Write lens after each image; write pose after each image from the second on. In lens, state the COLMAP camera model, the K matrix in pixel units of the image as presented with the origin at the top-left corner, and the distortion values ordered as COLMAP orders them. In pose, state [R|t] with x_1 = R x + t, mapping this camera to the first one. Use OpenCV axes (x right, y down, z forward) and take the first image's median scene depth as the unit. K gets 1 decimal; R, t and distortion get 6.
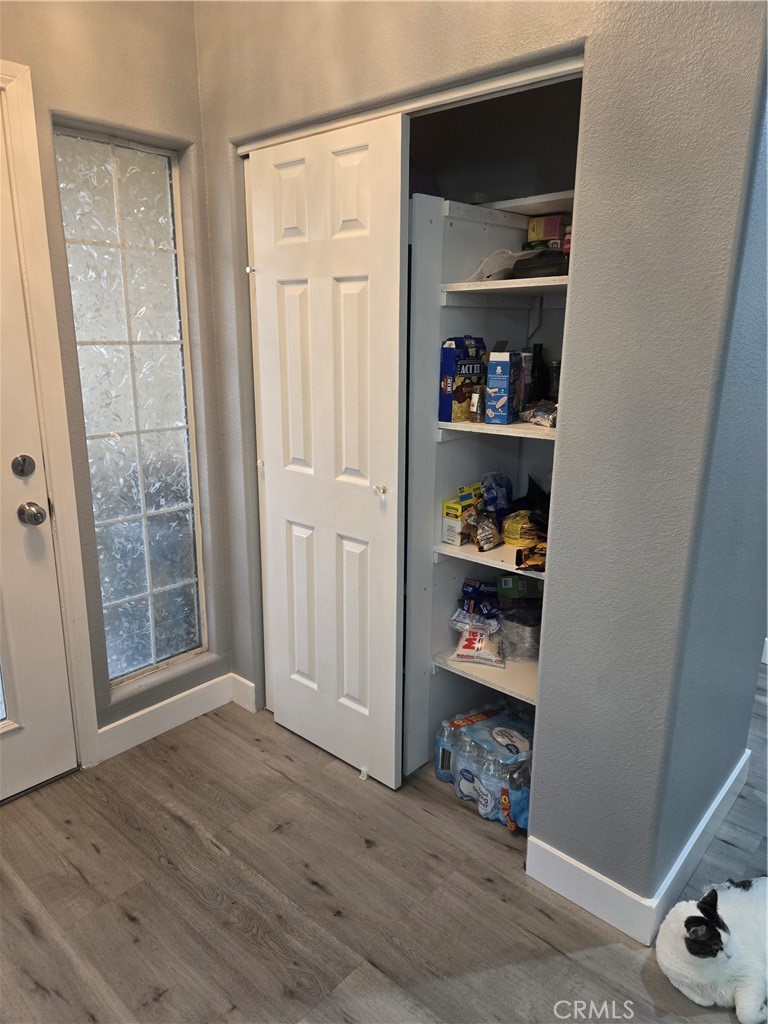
lens RADIAL K [[684.8, 0, 384.0], [0, 684.8, 512.0], [0, 0, 1]] dist [0.077137, -0.062667]
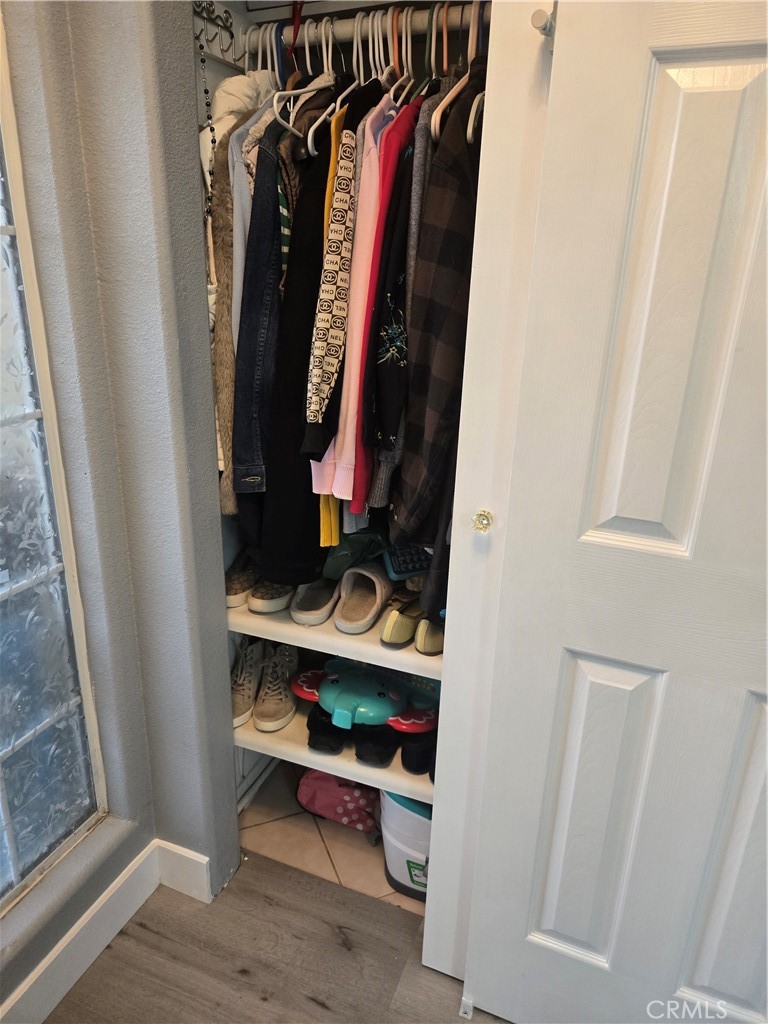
lens RADIAL K [[684.8, 0, 384.0], [0, 684.8, 512.0], [0, 0, 1]] dist [0.077137, -0.062667]
pose [[0.937790, -0.110977, 0.328990, -0.223050], [0.087397, 0.992483, 0.085665, -0.075017], [-0.336024, -0.051583, 0.940440, 0.450119]]
